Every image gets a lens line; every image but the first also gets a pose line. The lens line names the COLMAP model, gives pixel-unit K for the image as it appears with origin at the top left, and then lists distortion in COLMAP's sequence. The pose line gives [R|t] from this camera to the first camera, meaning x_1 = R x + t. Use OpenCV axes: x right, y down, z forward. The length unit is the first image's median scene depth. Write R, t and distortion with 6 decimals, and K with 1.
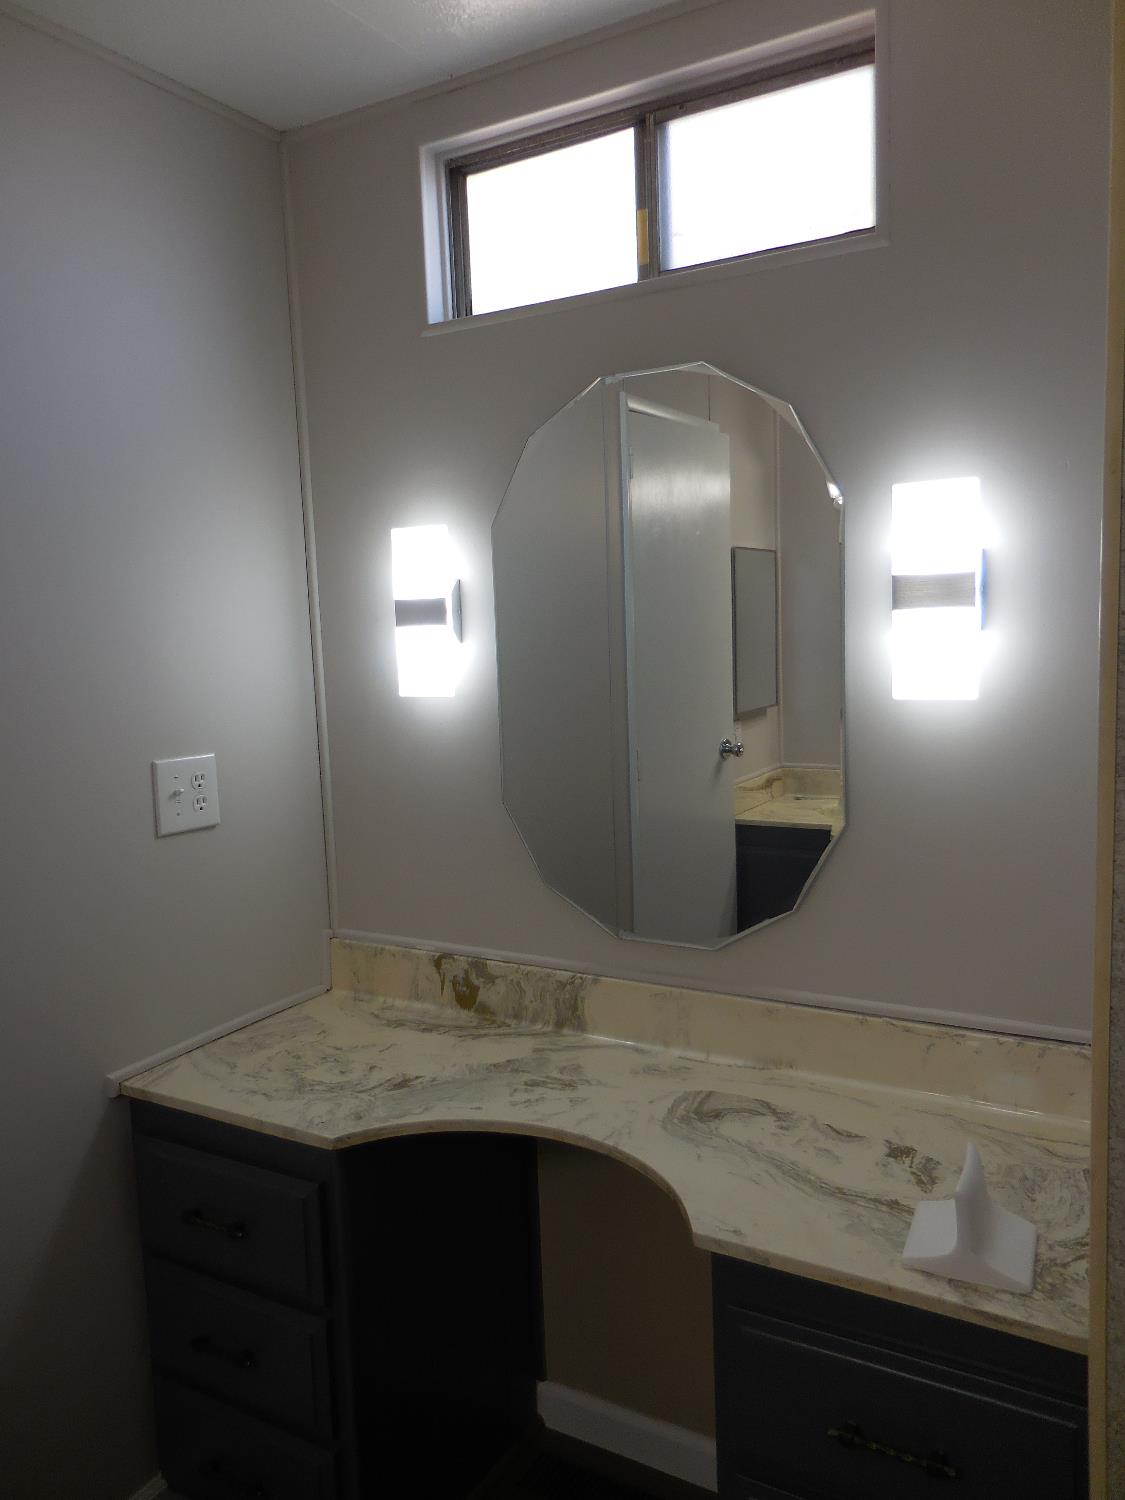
lens RADIAL K [[1128.5, 0, 570.4], [0, 1128.5, 754.9], [0, 0, 1]] dist [-0.008095, 0.016183]
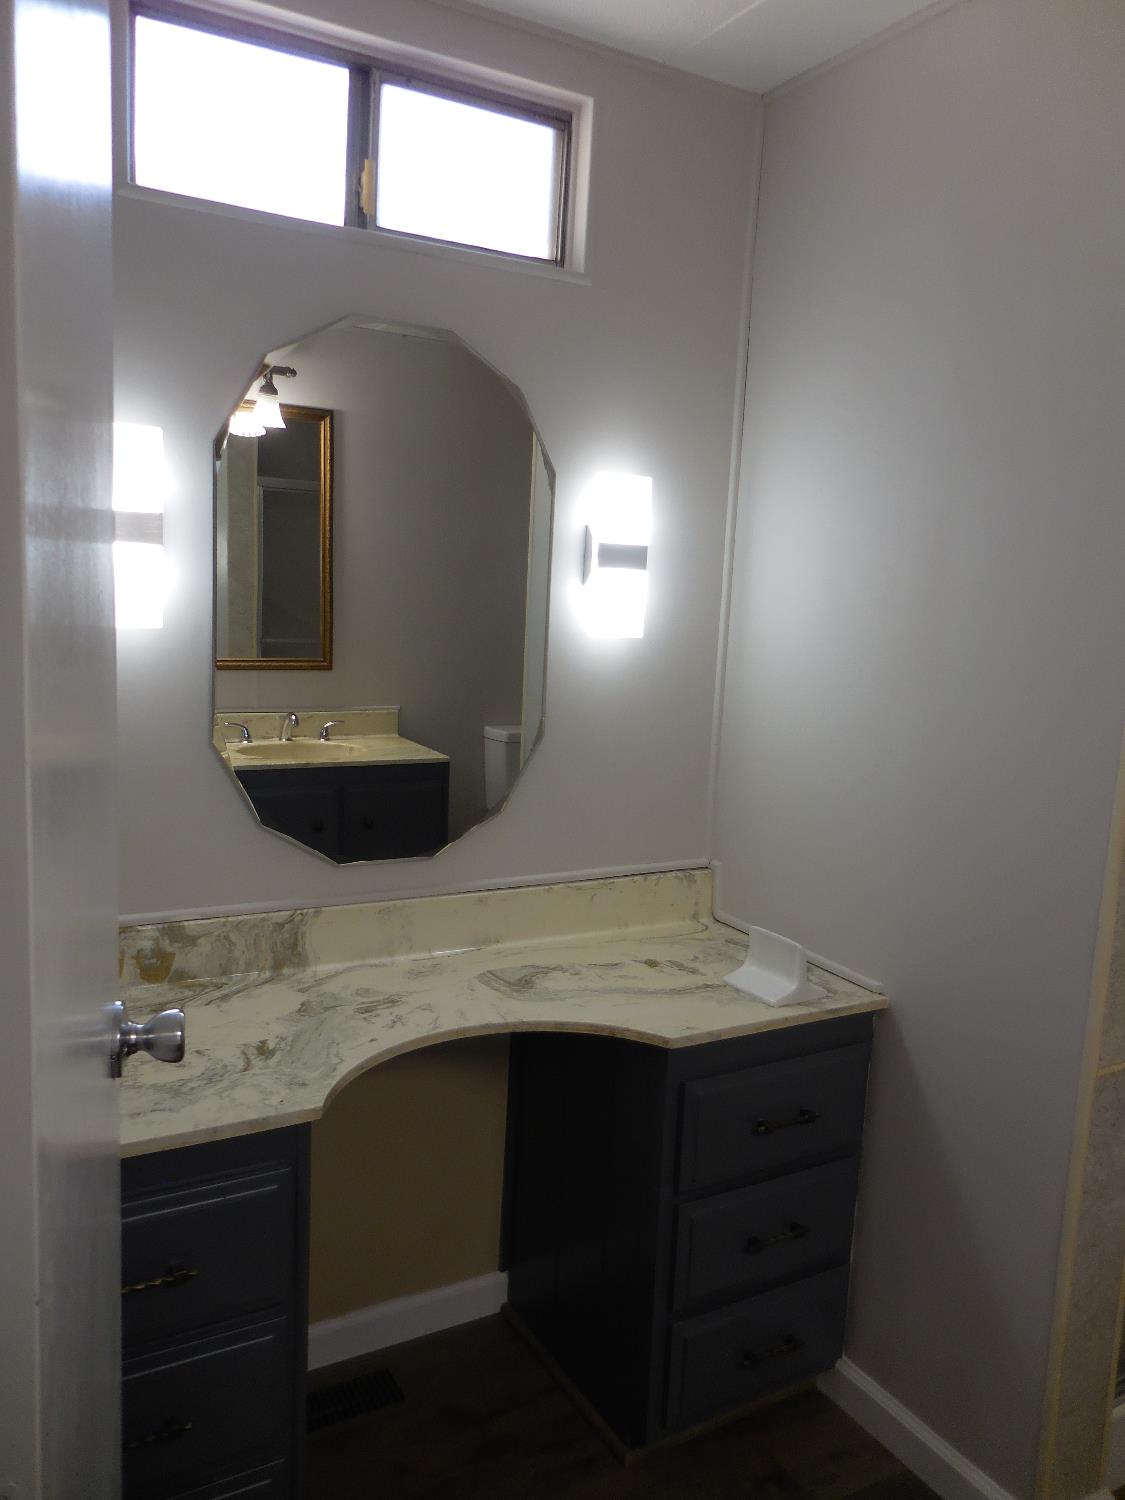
lens RADIAL K [[1128.5, 0, 573.9], [0, 1128.5, 747.9], [0, 0, 1]] dist [-0.008095, 0.016183]
pose [[0.501576, -0.068285, 0.862415, -0.762184], [0.034017, 0.997666, 0.059210, 0.001366], [-0.864445, -0.000361, 0.502728, 0.311431]]
